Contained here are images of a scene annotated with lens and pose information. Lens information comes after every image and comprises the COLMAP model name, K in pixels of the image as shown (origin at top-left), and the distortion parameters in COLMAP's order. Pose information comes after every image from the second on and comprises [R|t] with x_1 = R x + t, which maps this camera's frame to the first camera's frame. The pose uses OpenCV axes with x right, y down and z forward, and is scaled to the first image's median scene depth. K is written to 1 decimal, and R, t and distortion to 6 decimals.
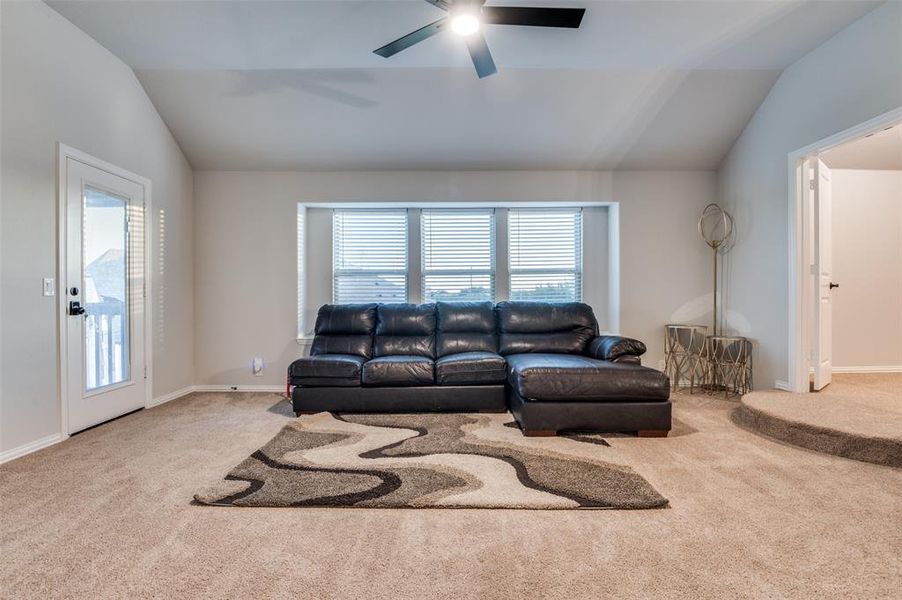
lens RADIAL K [[420.2, 0, 451.0], [0, 420.2, 300.0], [0, 0, 1]] dist [-0.016525, -0.000327]
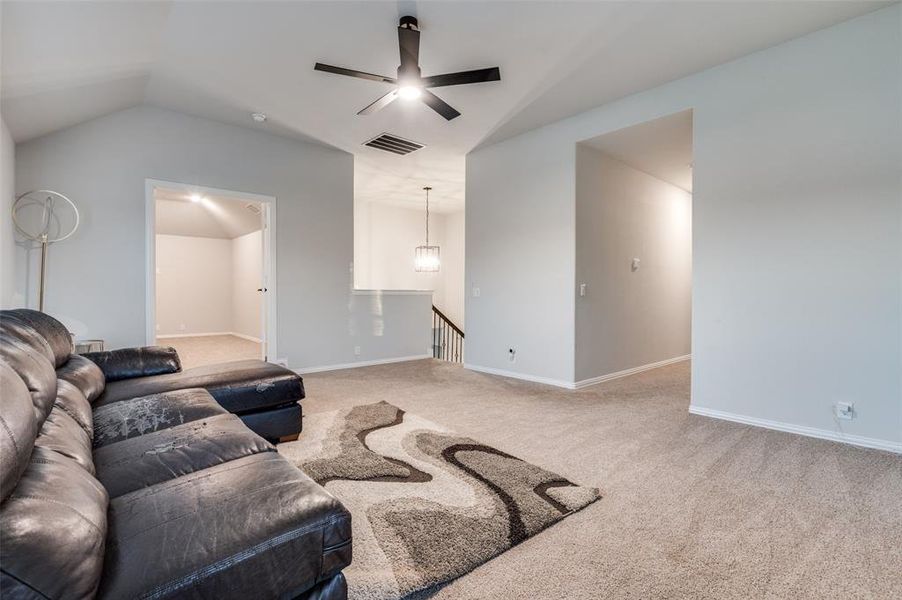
lens RADIAL K [[420.2, 0, 451.0], [0, 420.2, 300.0], [0, 0, 1]] dist [-0.016525, -0.000327]
pose [[-0.635475, -0.003564, 0.772113, -0.978852], [0.007832, 0.999908, 0.011061, -0.016872], [-0.772081, 0.013076, -0.635389, 1.610818]]
